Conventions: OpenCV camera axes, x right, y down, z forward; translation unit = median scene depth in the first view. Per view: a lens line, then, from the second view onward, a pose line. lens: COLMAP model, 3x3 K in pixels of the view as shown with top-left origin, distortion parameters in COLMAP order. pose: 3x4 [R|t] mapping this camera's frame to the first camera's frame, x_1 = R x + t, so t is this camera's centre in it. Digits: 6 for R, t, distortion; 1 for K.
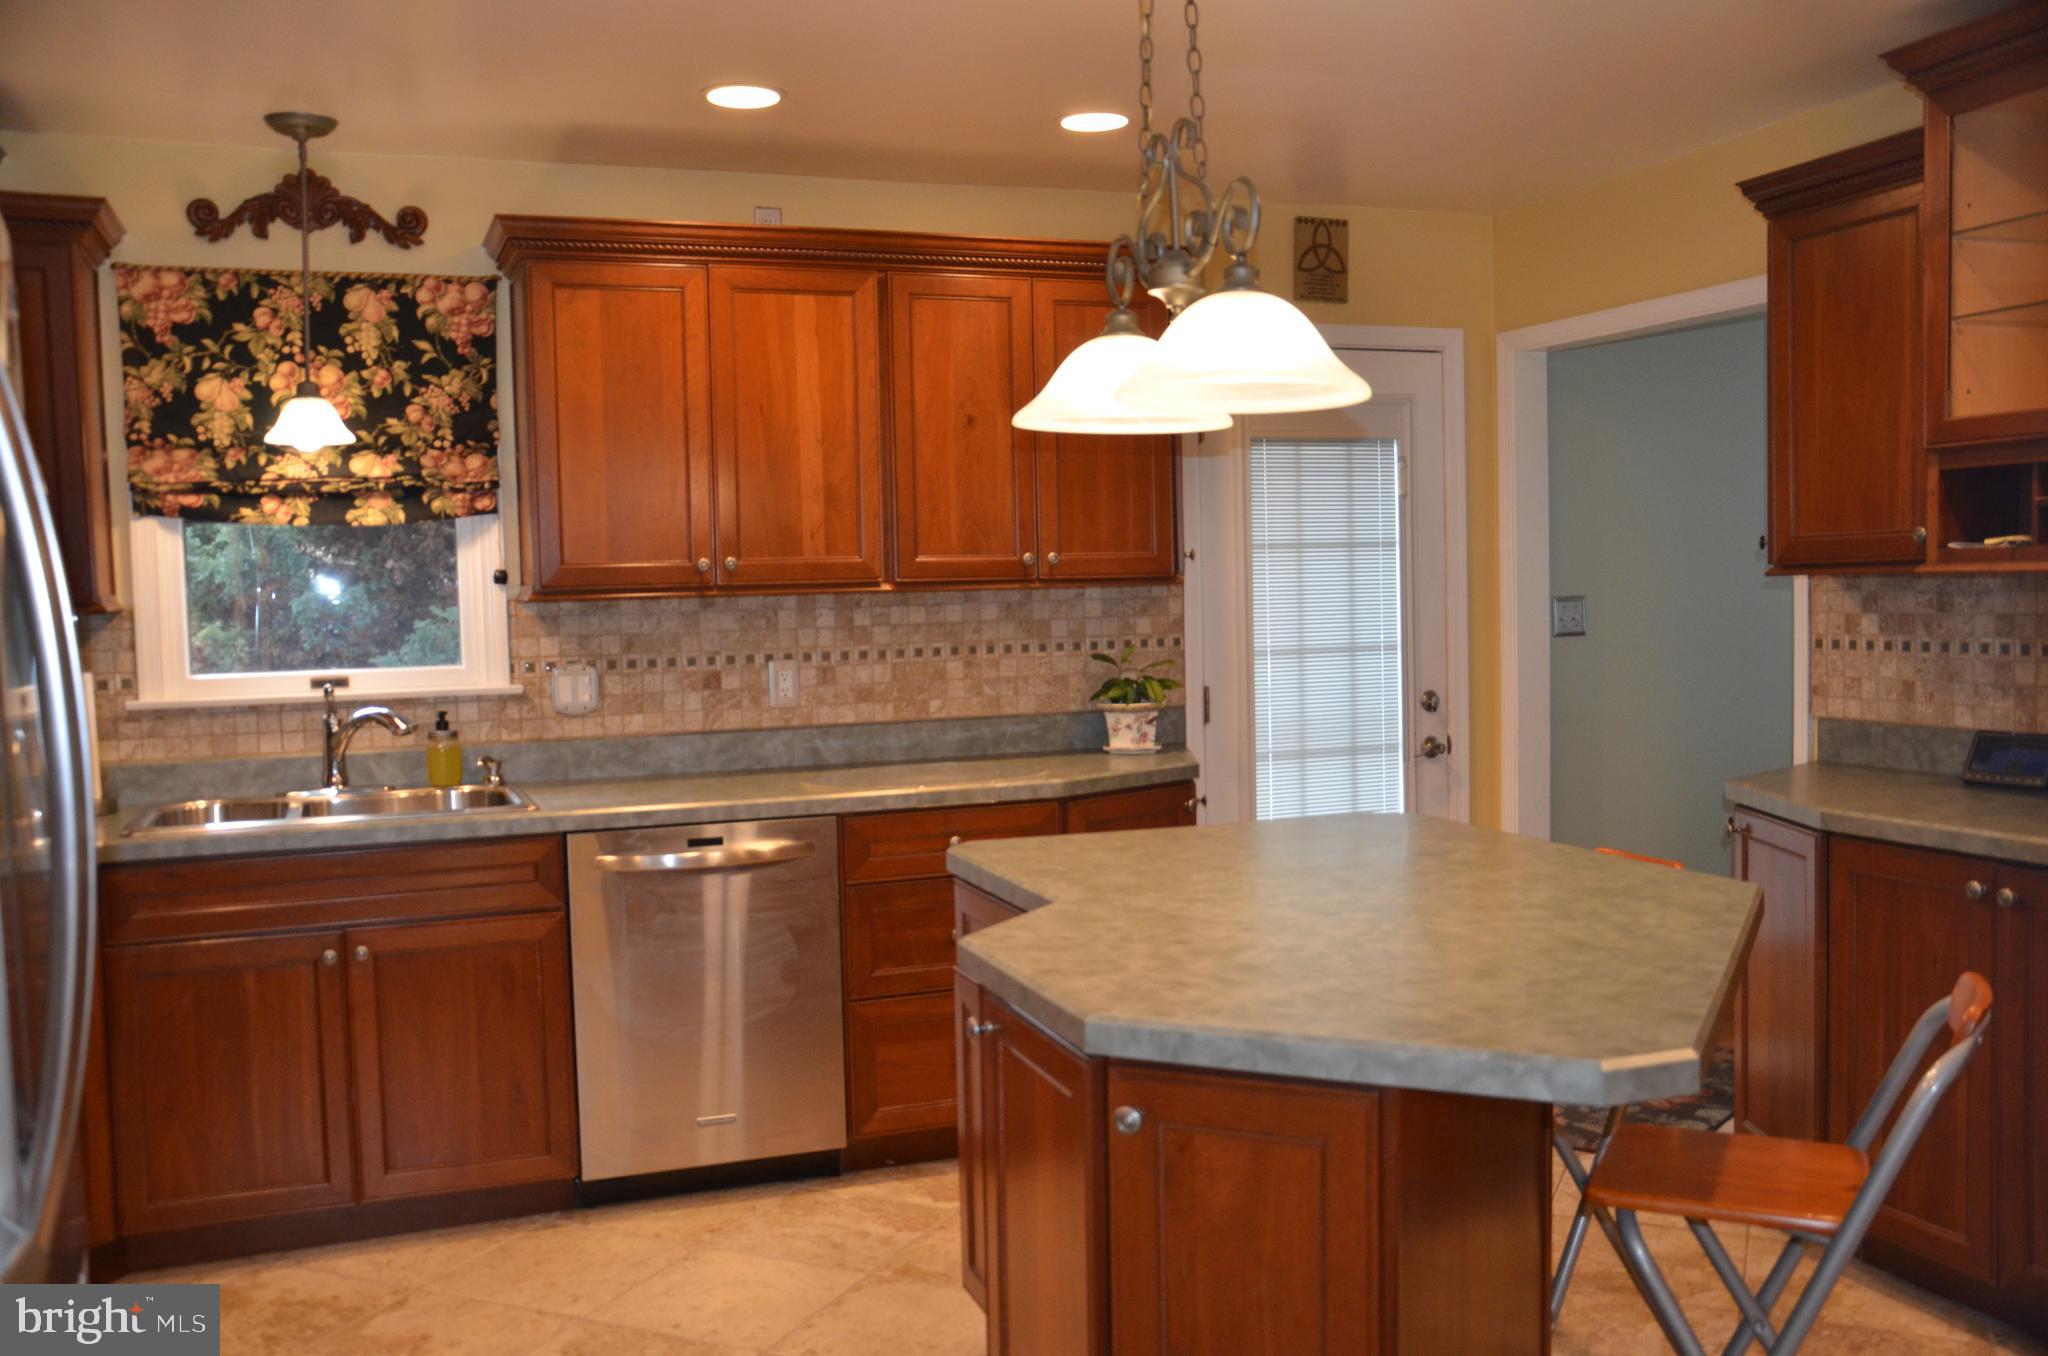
lens RADIAL K [[1721.3, 0, 985.4], [0, 1721.3, 681.8], [0, 0, 1]] dist [-0.164735, 0.191147]
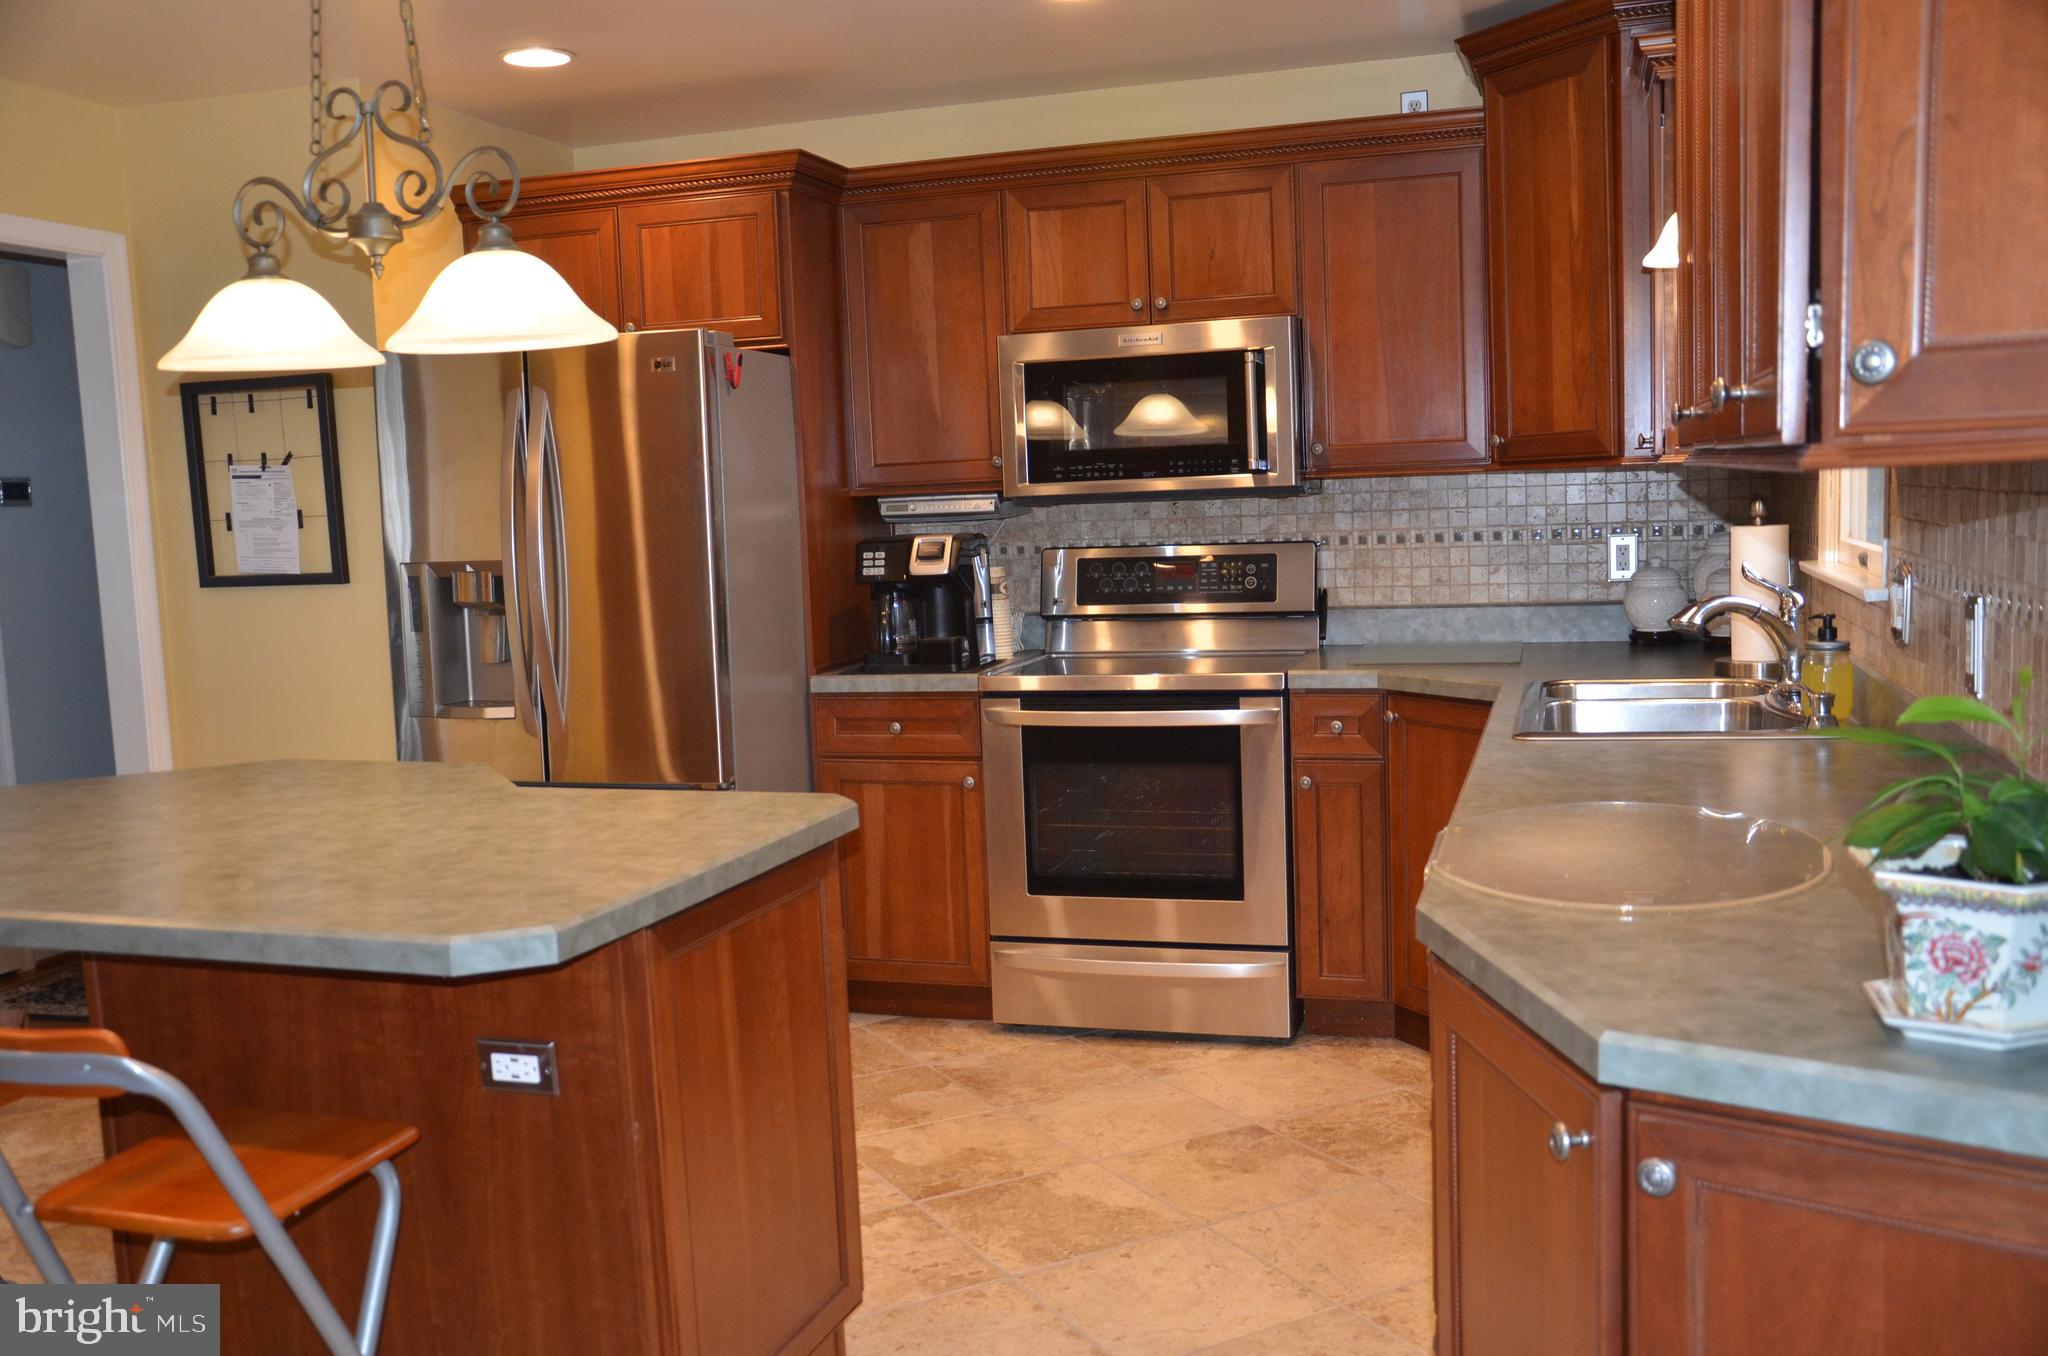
lens RADIAL K [[1721.3, 0, 985.4], [0, 1721.3, 681.8], [0, 0, 1]] dist [-0.164735, 0.191147]
pose [[-0.586209, 0.138610, -0.798215, 0.425828], [0.011240, 0.986552, 0.163060, -0.068973], [0.810082, 0.086615, -0.579883, 1.069658]]
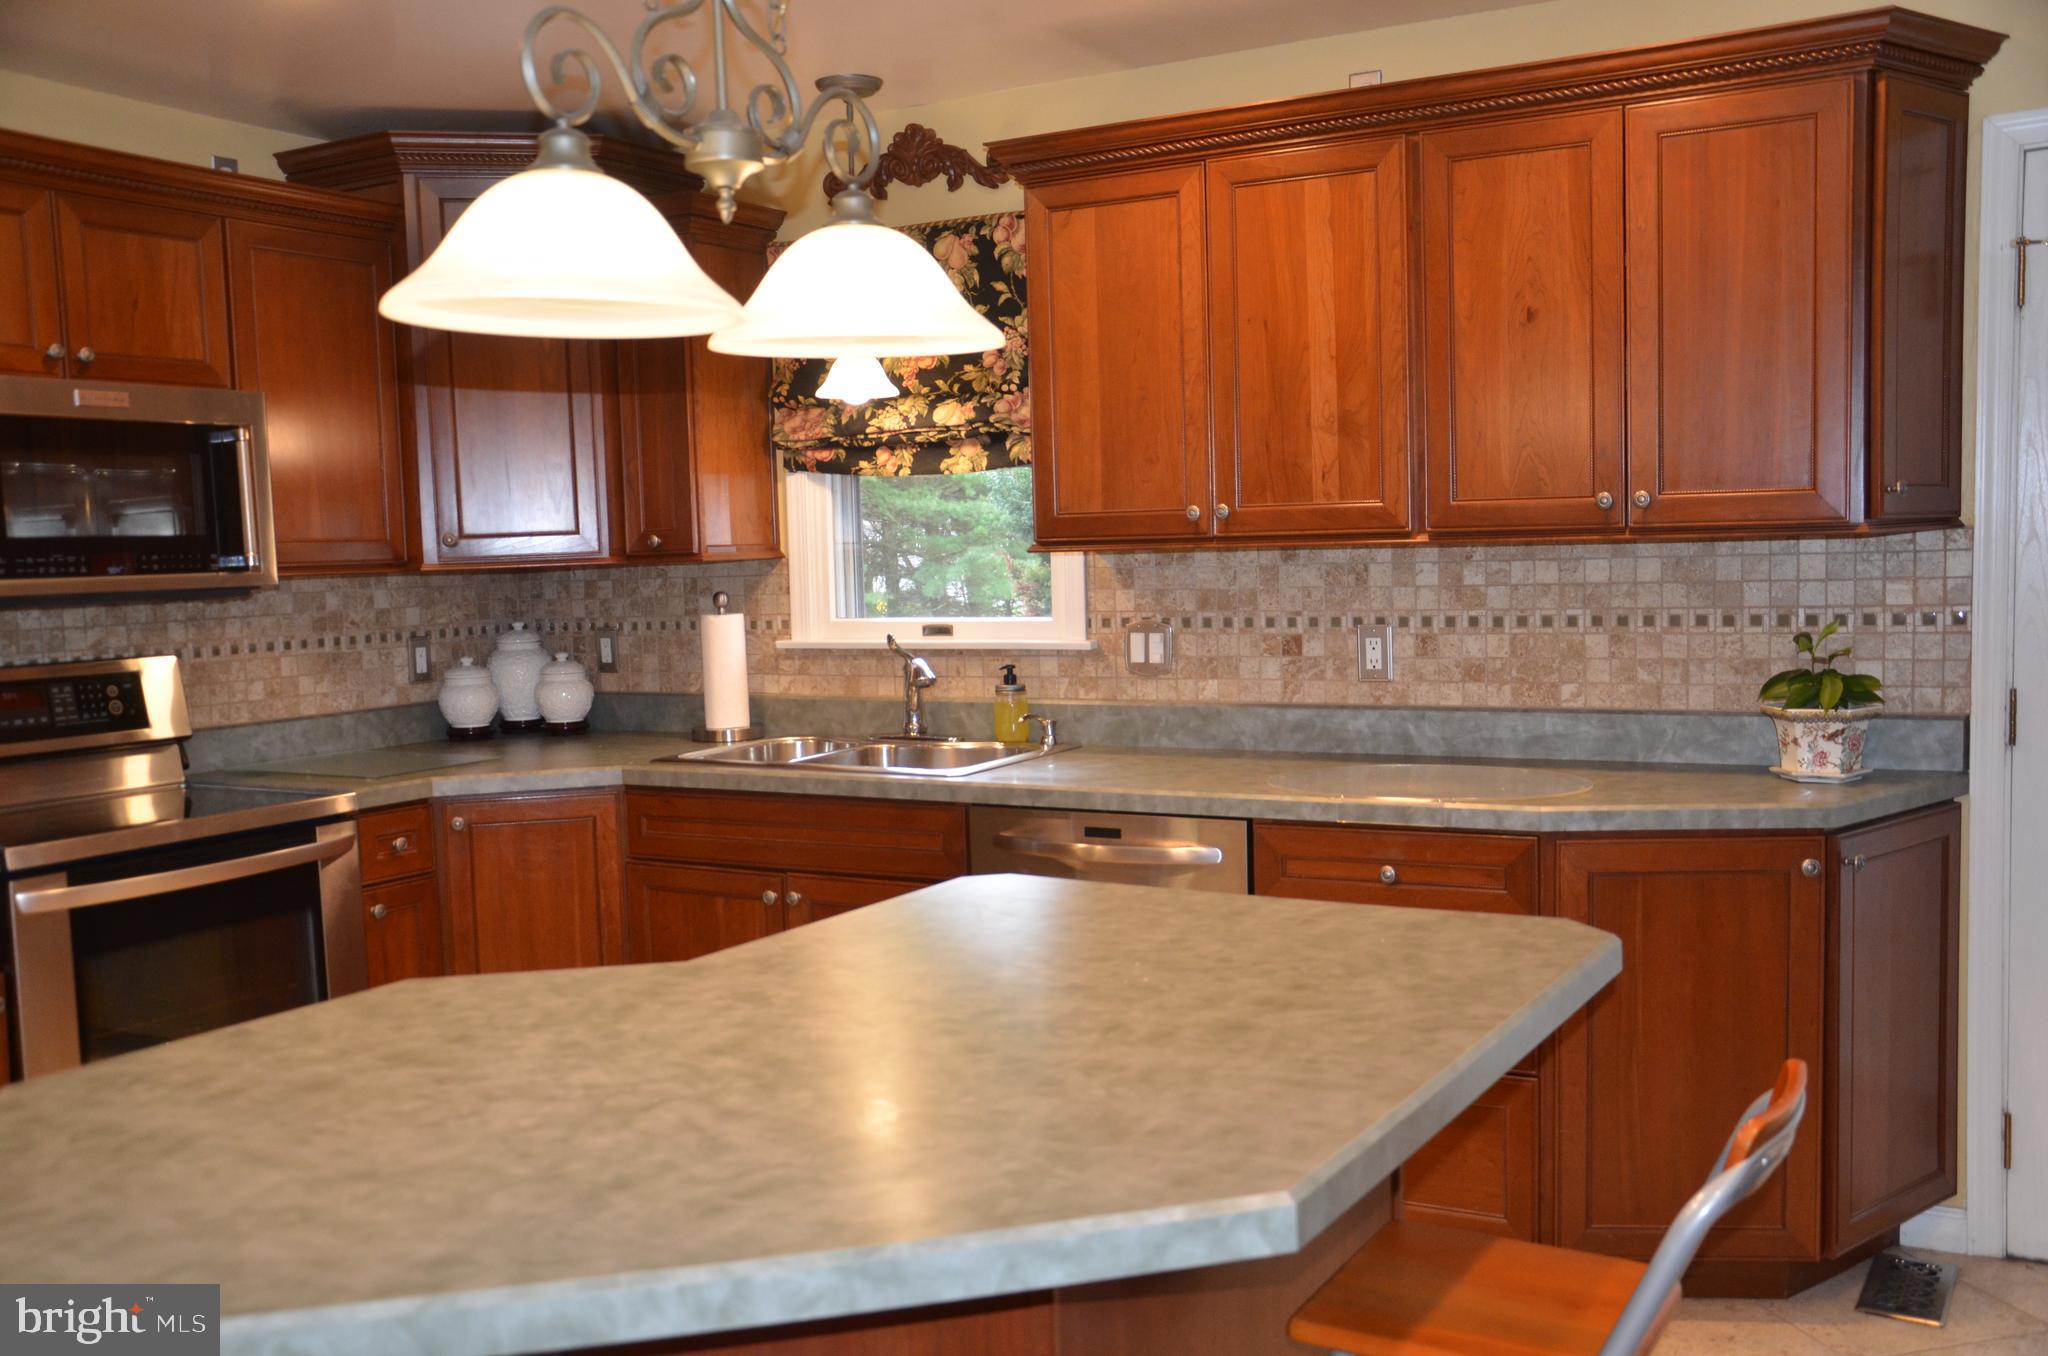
lens RADIAL K [[1721.3, 0, 985.4], [0, 1721.3, 681.8], [0, 0, 1]] dist [-0.164735, 0.191147]
pose [[0.649890, 0.063127, -0.757402, 0.396059], [-0.030035, 0.997899, 0.057400, -0.027573], [0.759434, -0.014555, 0.650421, 0.334523]]
